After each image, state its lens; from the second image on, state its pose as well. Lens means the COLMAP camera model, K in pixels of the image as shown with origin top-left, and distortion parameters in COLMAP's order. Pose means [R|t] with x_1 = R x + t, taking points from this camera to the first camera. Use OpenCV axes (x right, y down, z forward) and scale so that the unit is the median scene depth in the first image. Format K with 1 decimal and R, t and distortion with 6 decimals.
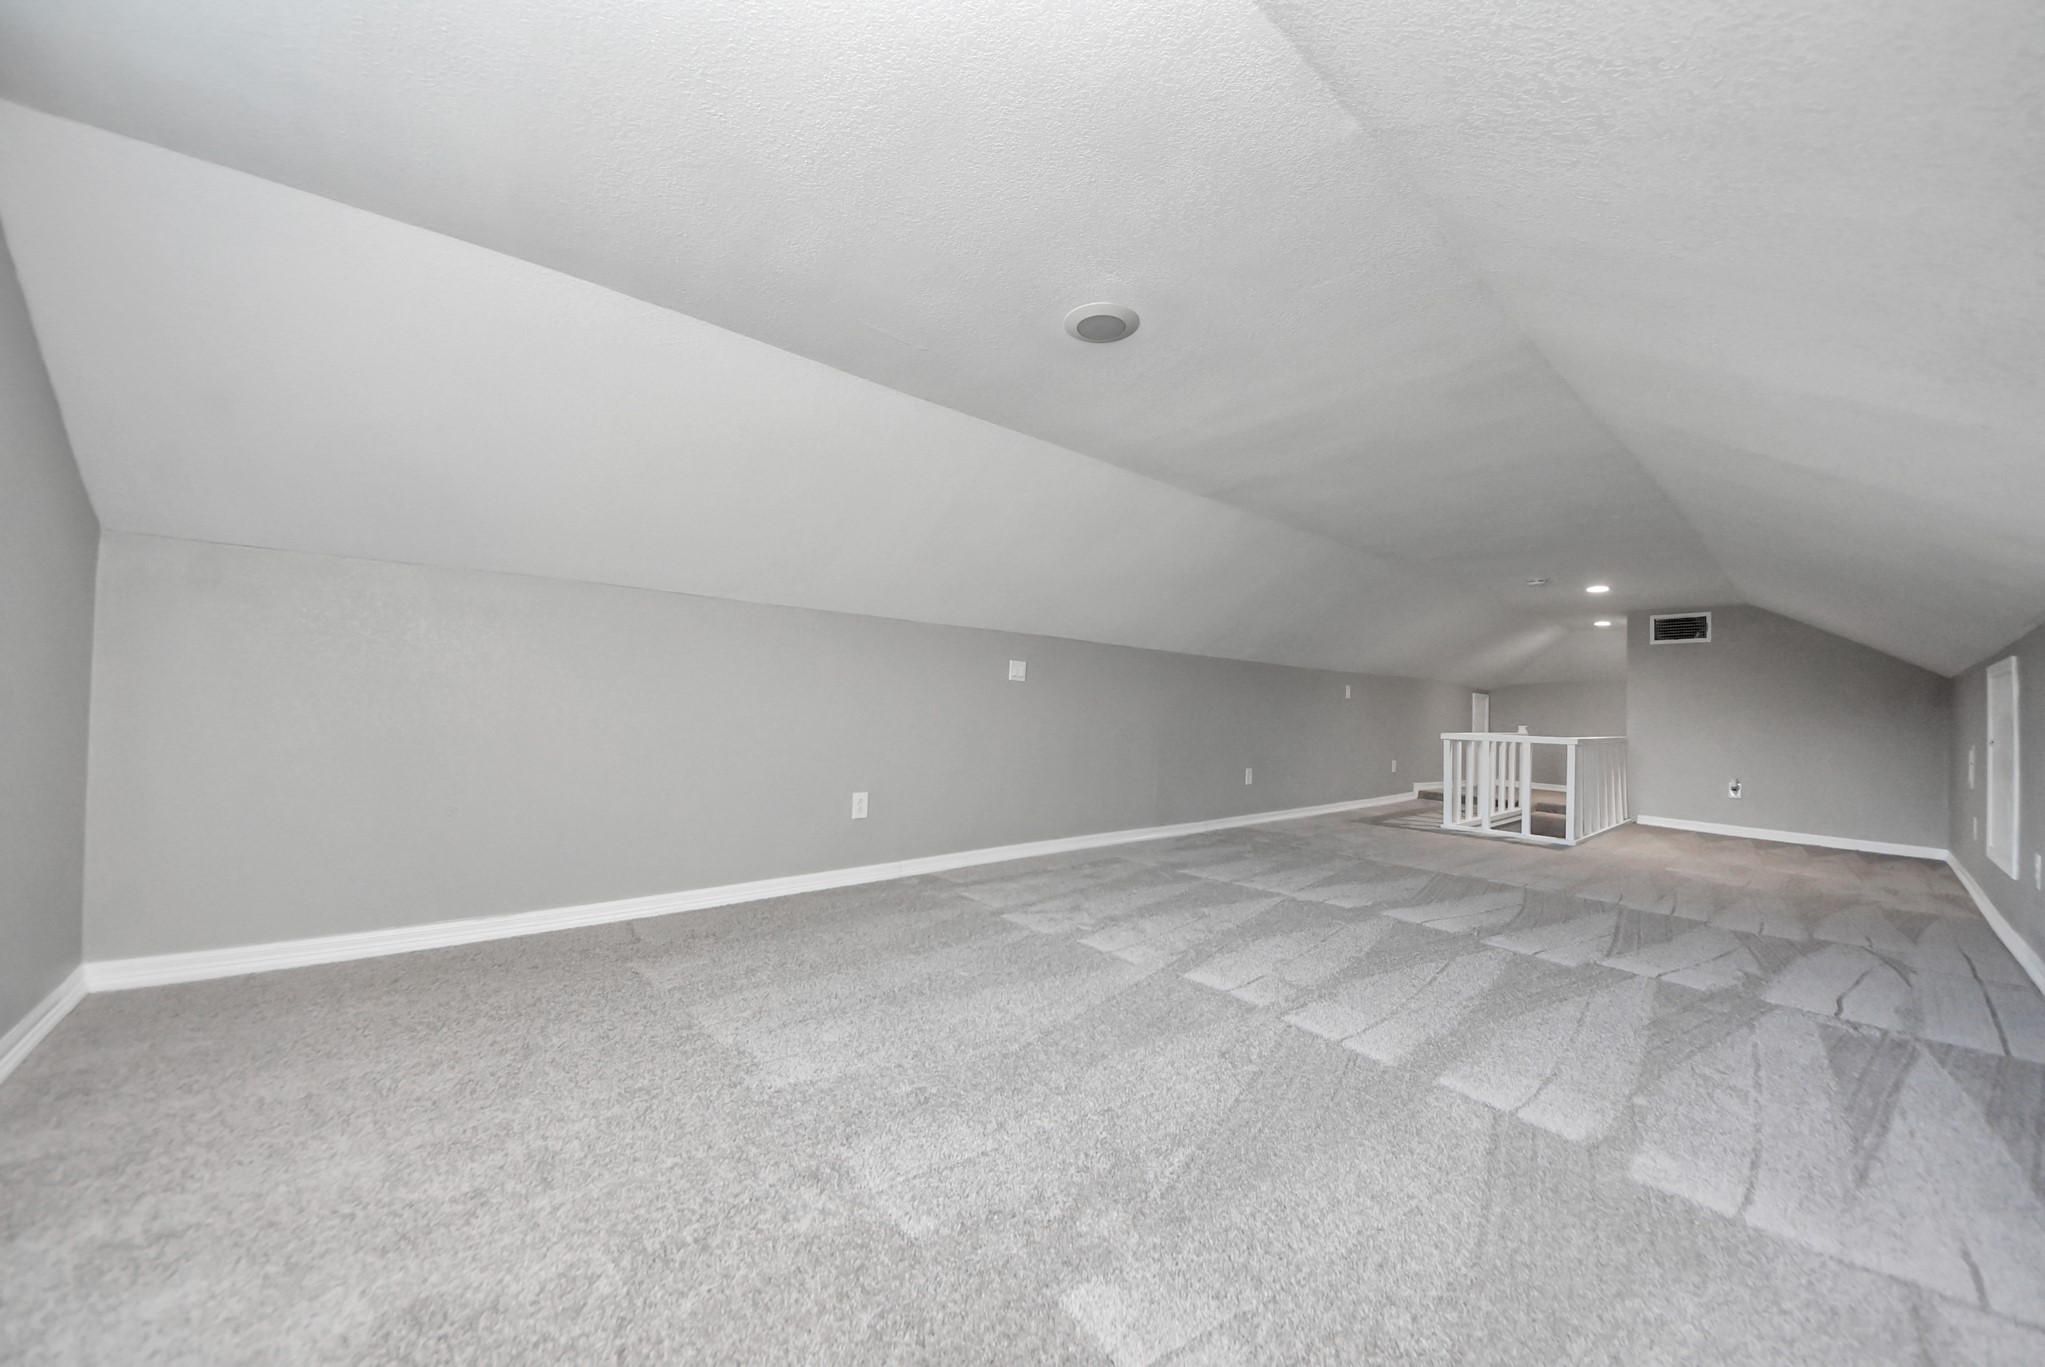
lens RADIAL K [[721.7, 0, 1028.9], [0, 721.7, 691.4], [0, 0, 1]] dist [-0.000688, -0.006377]
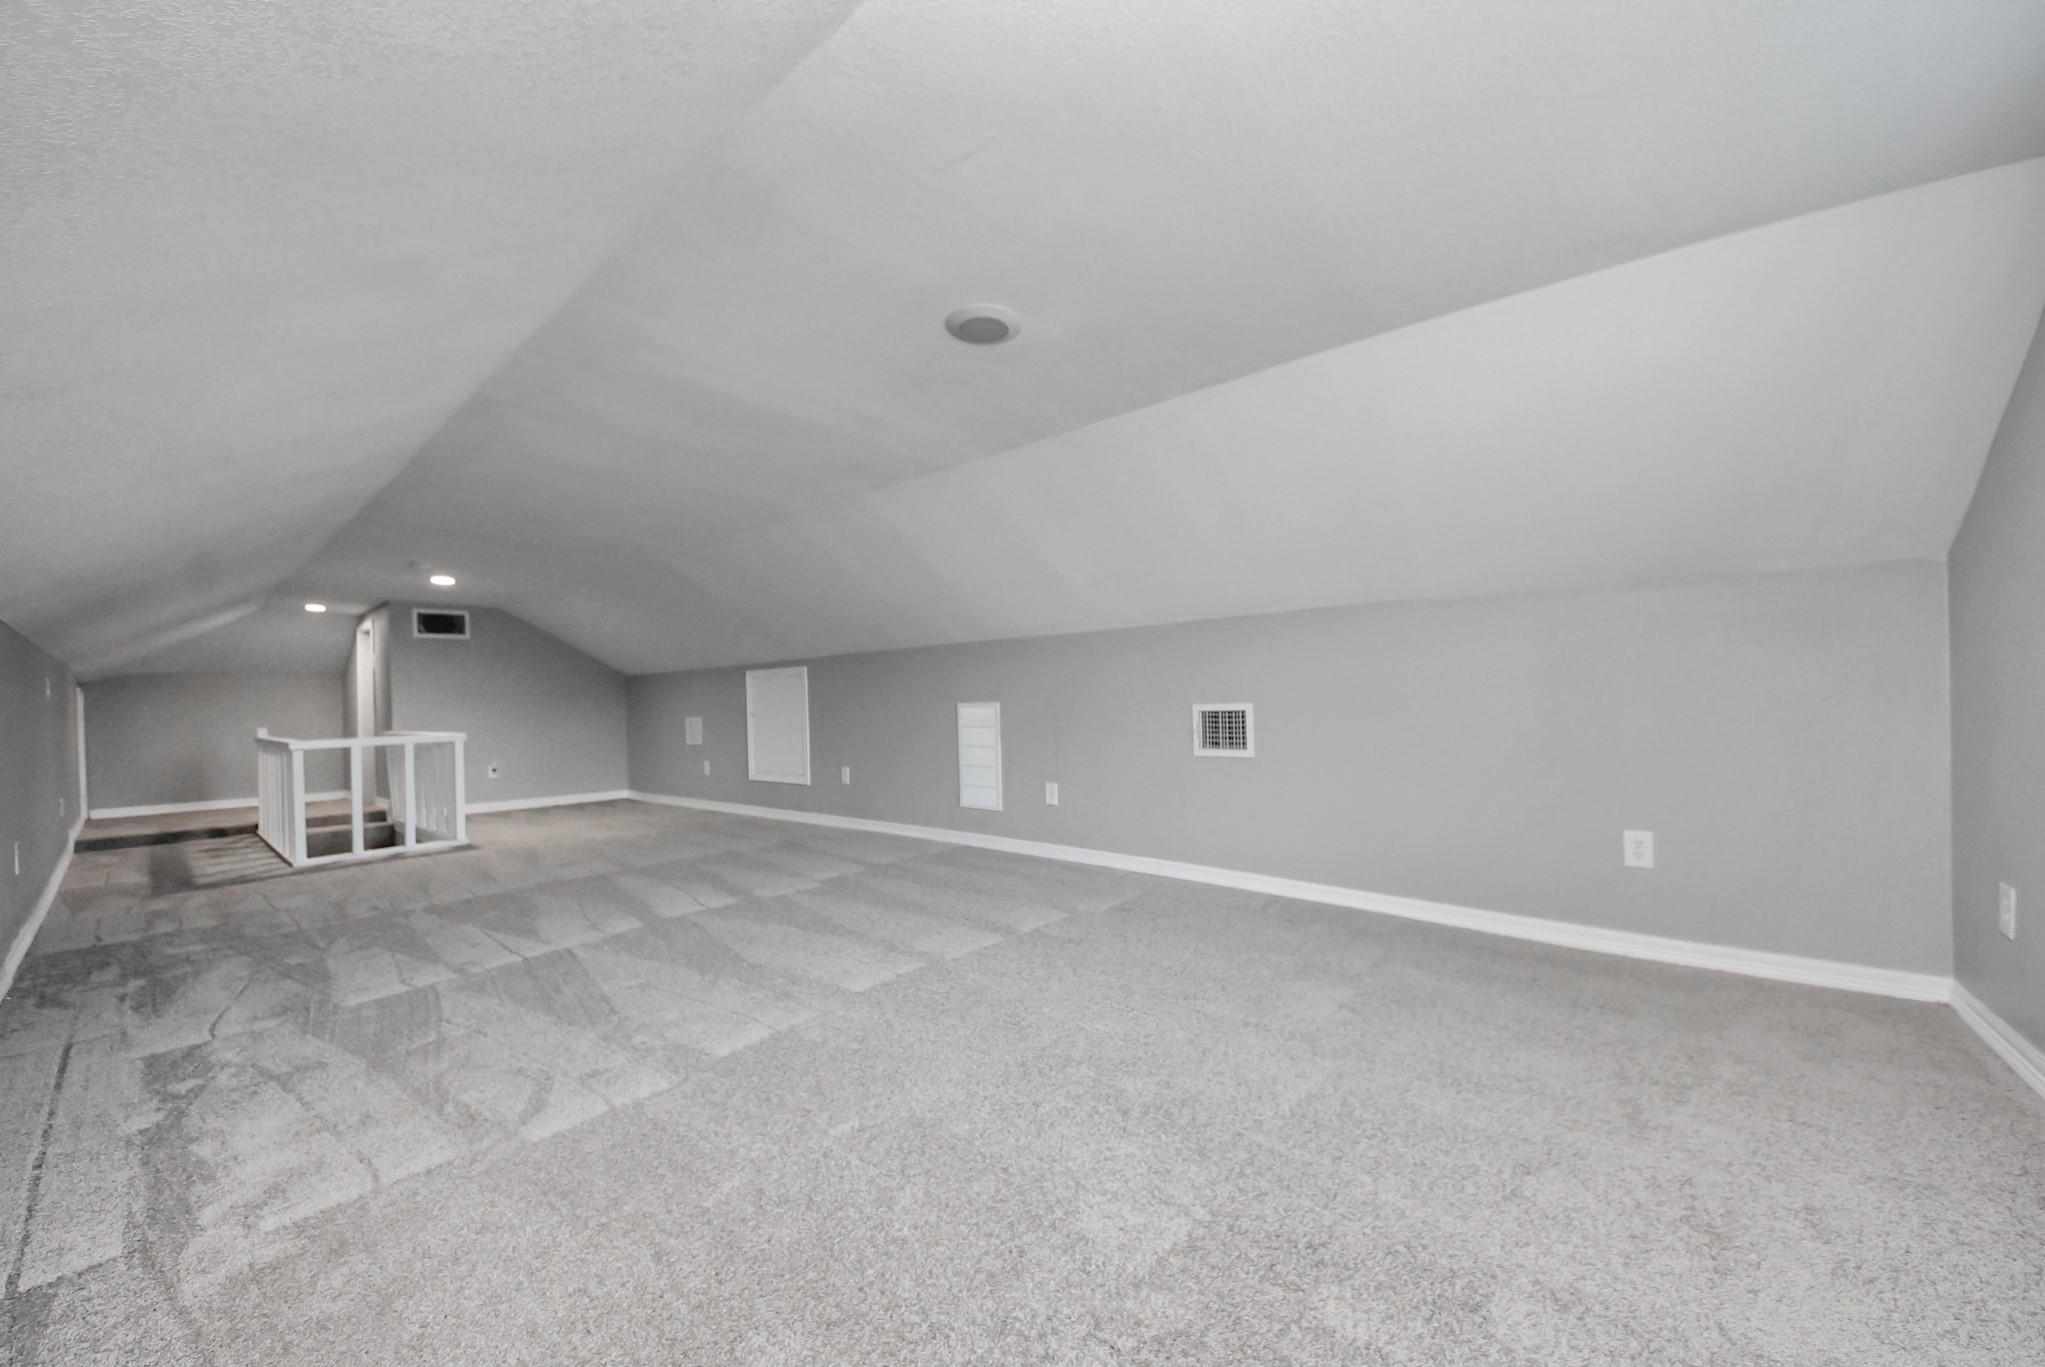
lens RADIAL K [[721.7, 0, 1028.9], [0, 721.7, 691.4], [0, 0, 1]] dist [-0.000688, -0.006377]
pose [[-0.179824, -0.015086, 0.983583, -0.503036], [0.000289, 0.999882, 0.015389, -0.010093], [-0.983699, 0.003052, -0.179798, 0.636240]]
